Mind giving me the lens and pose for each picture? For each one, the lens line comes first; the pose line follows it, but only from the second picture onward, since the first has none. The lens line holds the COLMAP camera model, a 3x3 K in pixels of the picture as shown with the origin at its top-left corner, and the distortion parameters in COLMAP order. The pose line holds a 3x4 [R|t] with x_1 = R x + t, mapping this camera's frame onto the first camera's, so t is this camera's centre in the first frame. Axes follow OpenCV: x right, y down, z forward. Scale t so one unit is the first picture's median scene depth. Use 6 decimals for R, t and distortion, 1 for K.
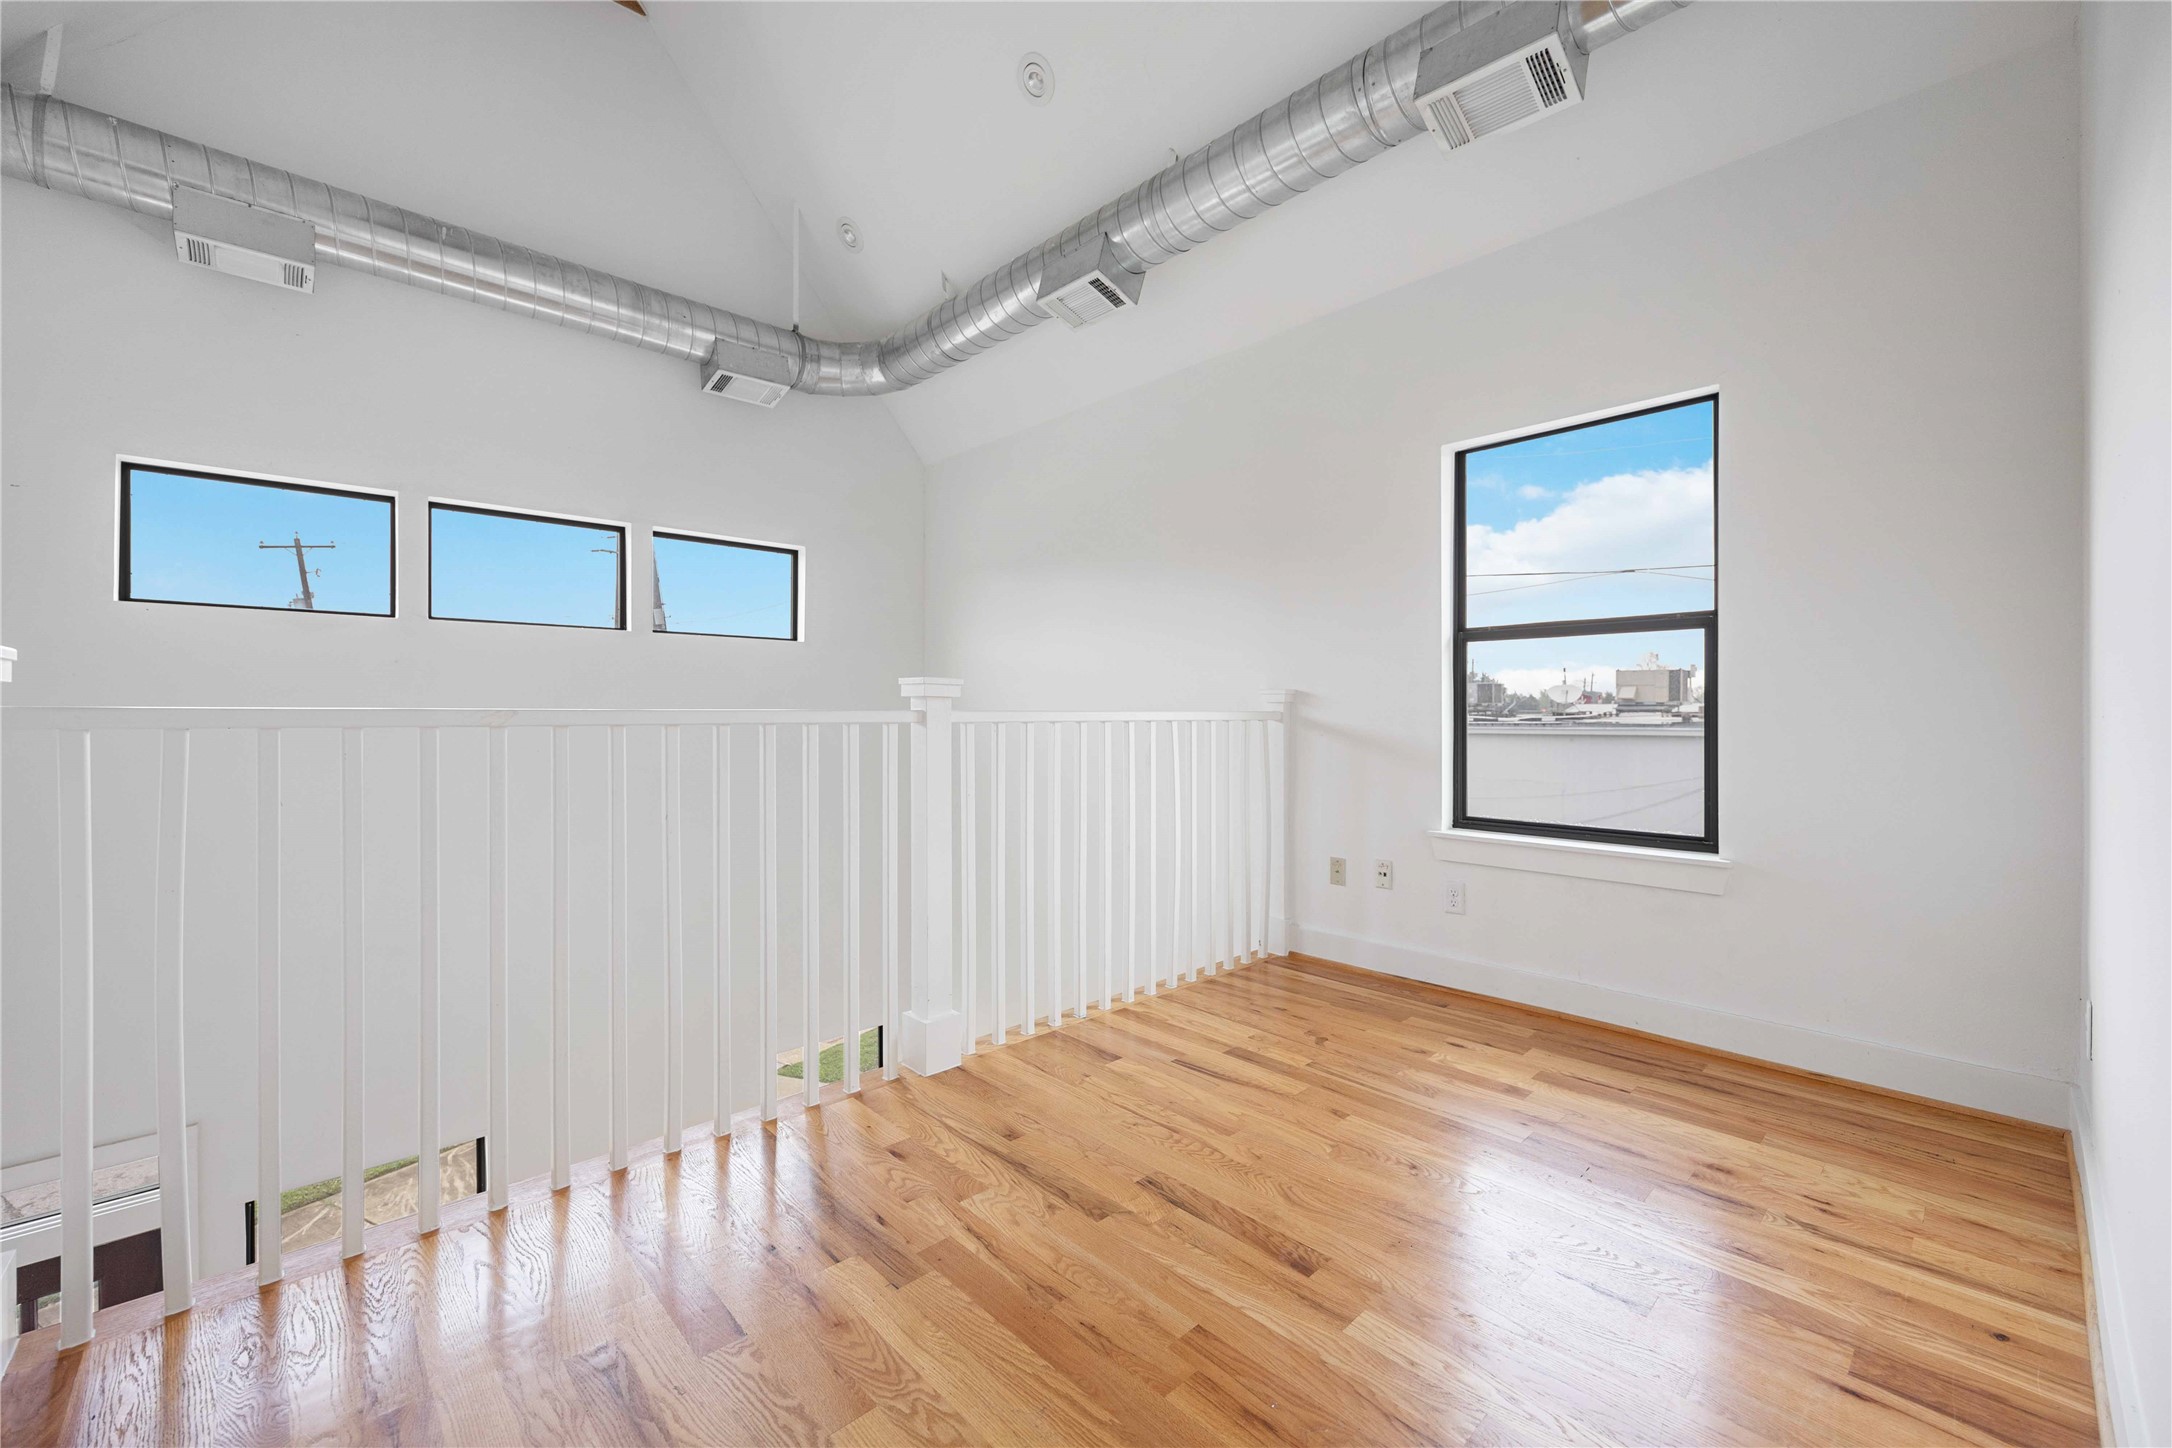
lens RADIAL K [[878.6, 0, 1084.8], [0, 878.6, 705.7], [0, 0, 1]] dist [-0.001632, -0.000333]
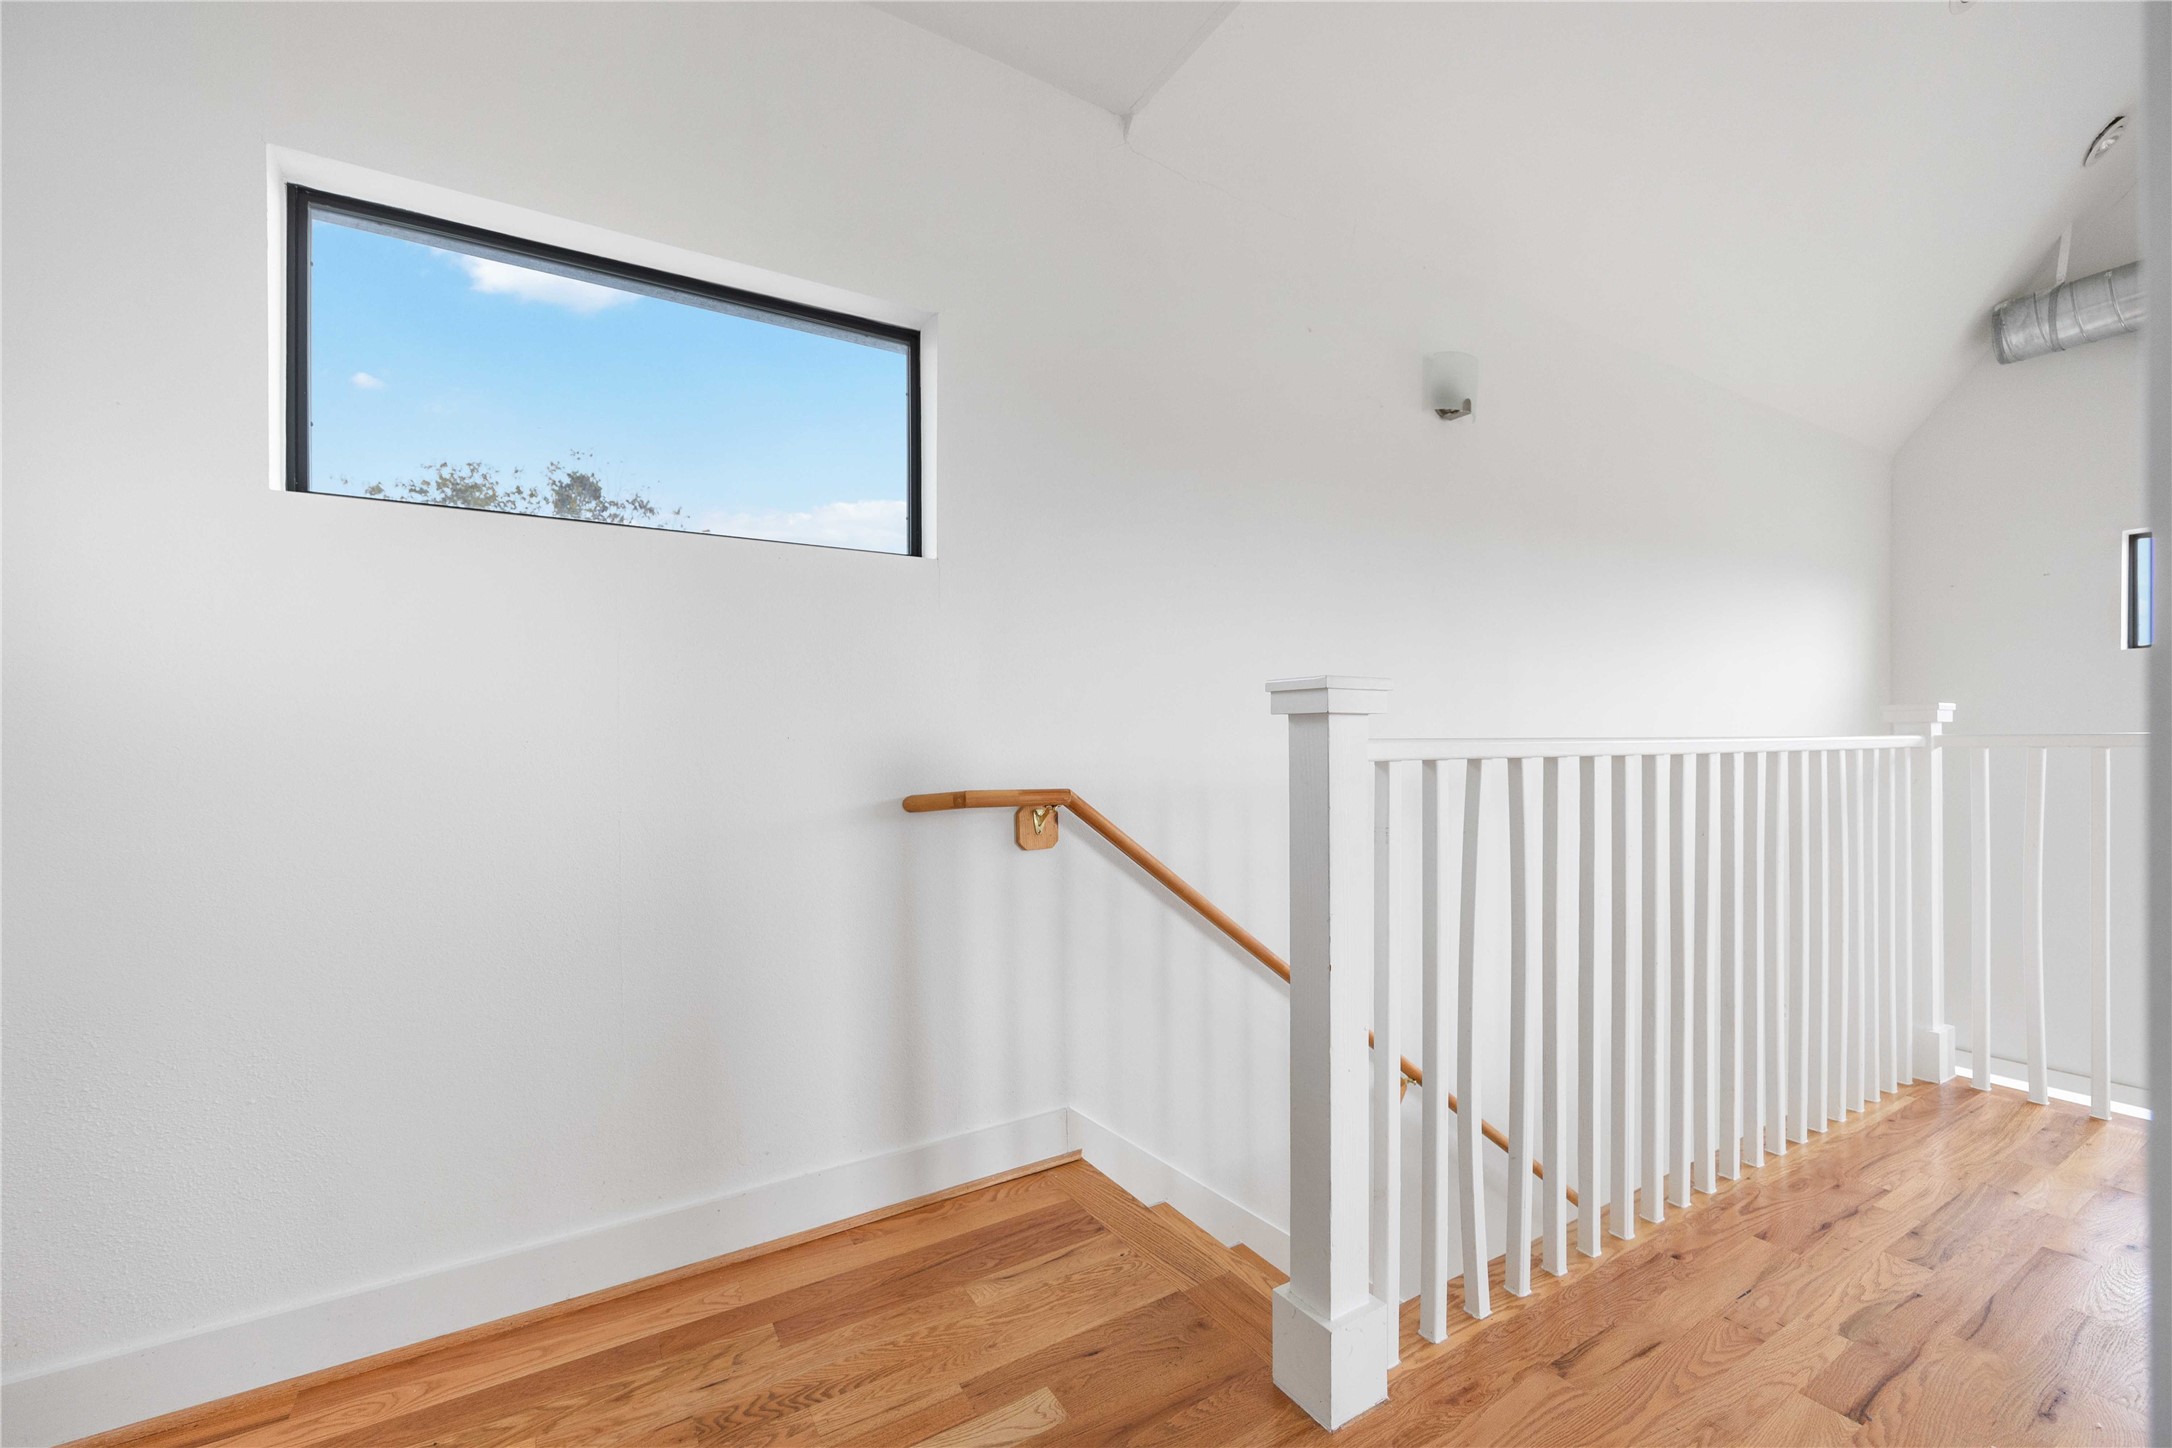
lens RADIAL K [[860.1, 0, 1089.7], [0, 860.1, 748.0], [0, 0, 1]] dist [0.002348, 0.000165]
pose [[-0.220654, 0.014808, -0.975240, 0.346652], [0.007572, 0.999881, 0.013469, -0.002403], [0.975323, -0.004412, -0.220740, -0.134730]]
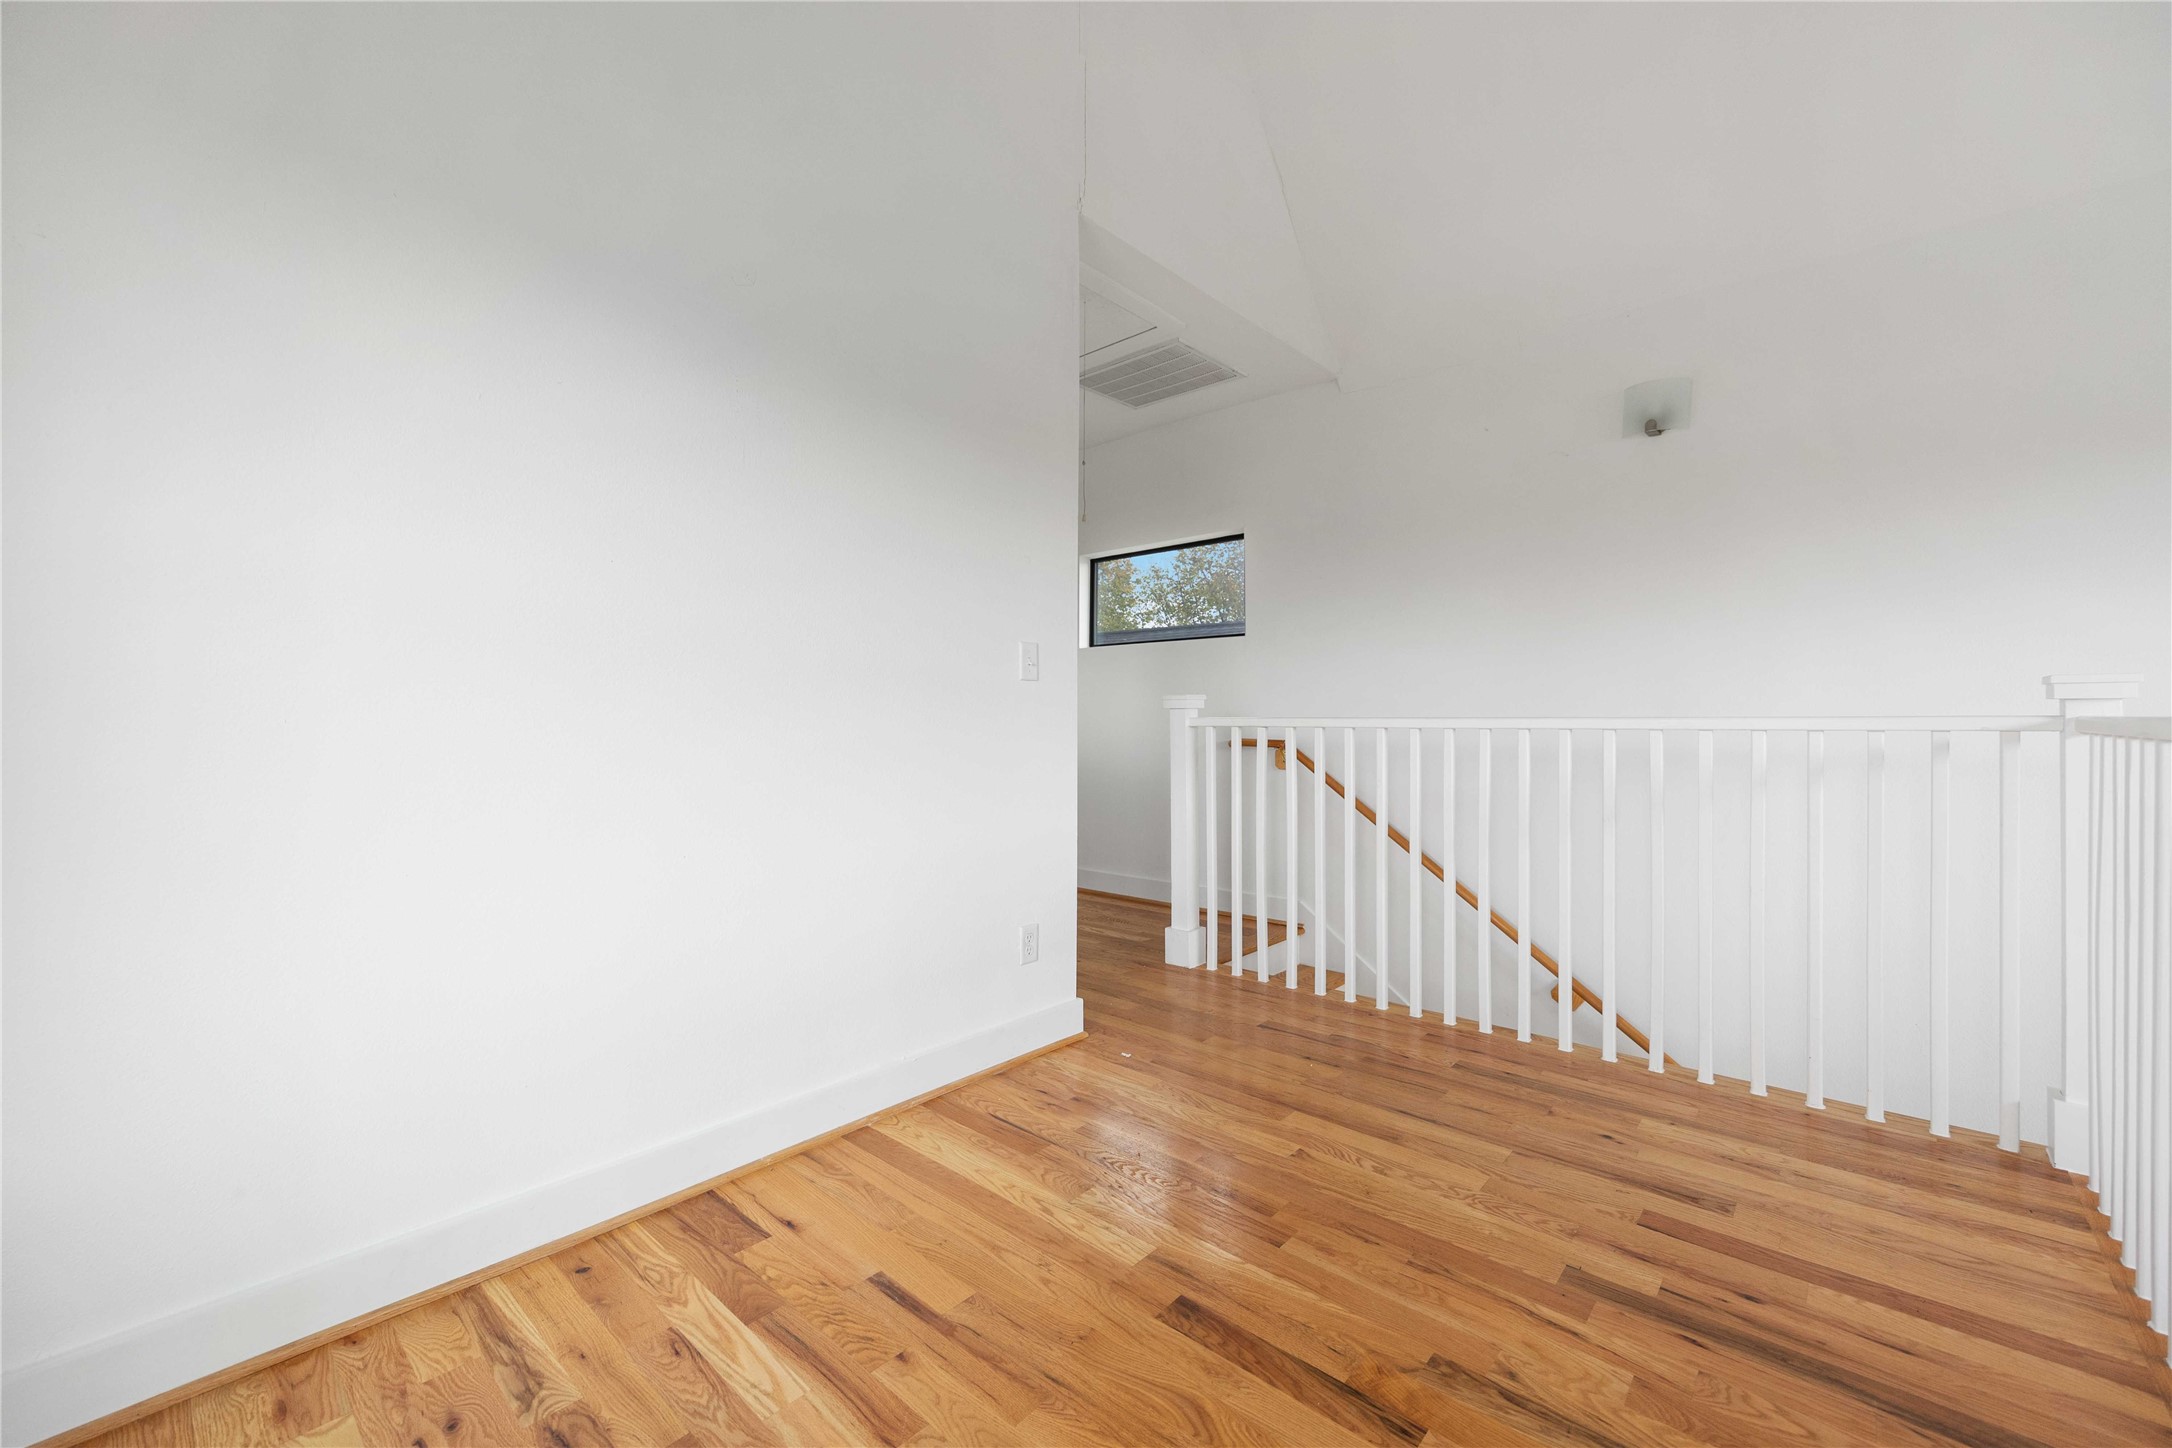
lens RADIAL K [[878.6, 0, 1084.8], [0, 878.6, 705.7], [0, 0, 1]] dist [-0.001632, -0.000333]
pose [[-0.996632, 0.000901, -0.082002, 0.176253], [0.002433, 0.999824, -0.018587, 0.004524], [0.081971, -0.018724, -0.996459, 0.790006]]
